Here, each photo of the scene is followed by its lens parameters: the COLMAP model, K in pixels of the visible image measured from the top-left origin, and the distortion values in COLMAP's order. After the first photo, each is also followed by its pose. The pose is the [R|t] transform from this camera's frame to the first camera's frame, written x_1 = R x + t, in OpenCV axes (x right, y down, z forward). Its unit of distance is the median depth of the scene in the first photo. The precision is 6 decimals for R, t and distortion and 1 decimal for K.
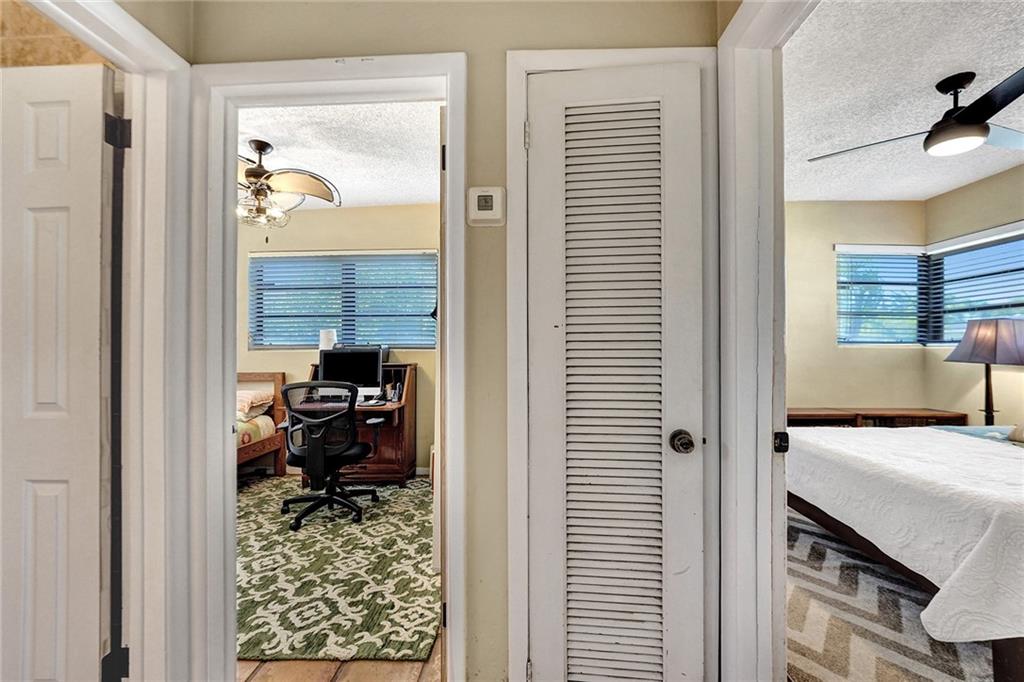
lens RADIAL K [[444.6, 0, 507.0], [0, 444.6, 339.2], [0, 0, 1]] dist [-0.024174, 0.006256]
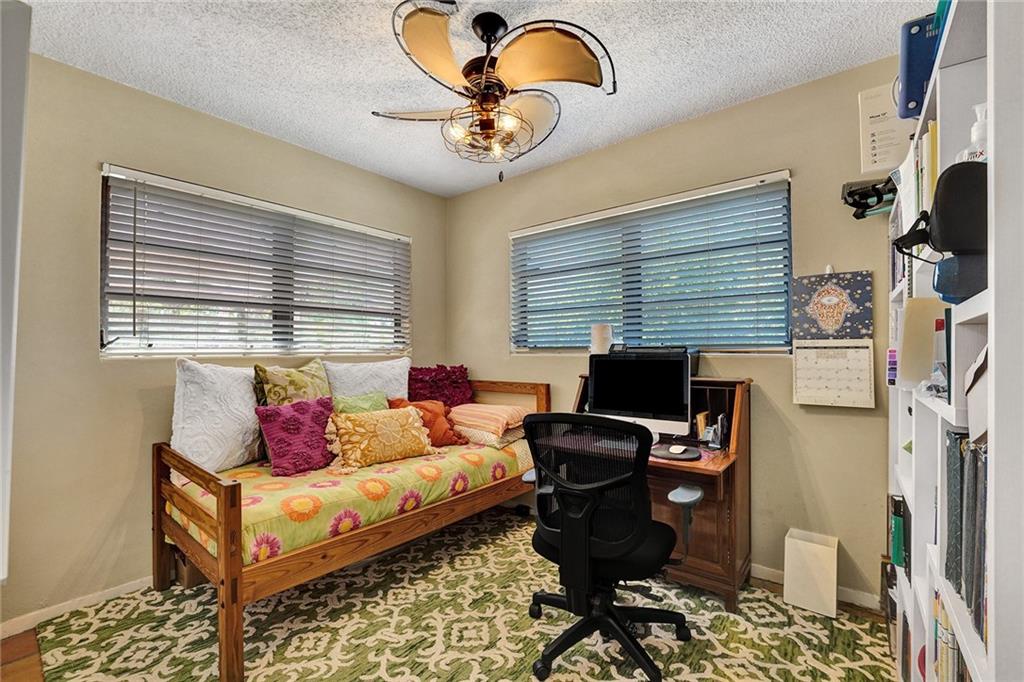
lens RADIAL K [[444.6, 0, 507.0], [0, 444.6, 339.2], [0, 0, 1]] dist [-0.024174, 0.006256]
pose [[0.815624, -0.012184, -0.578455, -0.152462], [0.009495, 0.999925, -0.007673, 0.005621], [0.578505, 0.000766, 0.815678, 0.420474]]
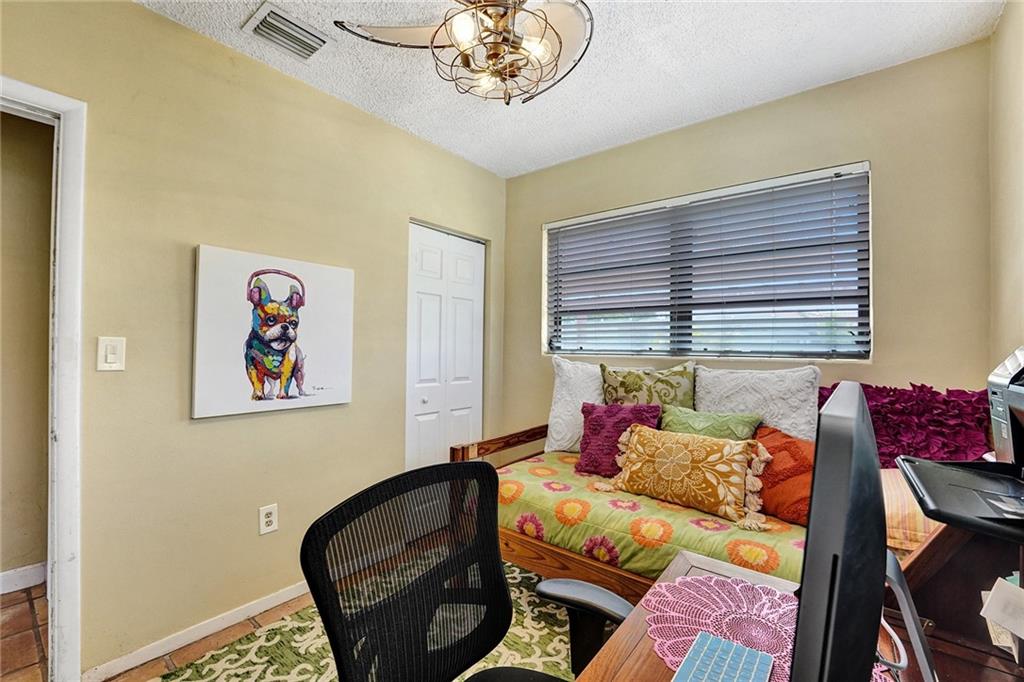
lens RADIAL K [[416.6, 0, 512.0], [0, 416.6, 341.0], [0, 0, 1]] dist [-0.022942, -0.000008]
pose [[-0.554555, -0.016829, -0.831977, -0.198276], [0.006260, 0.999683, -0.024395, 0.011763], [0.832124, -0.018737, -0.554273, 1.064946]]
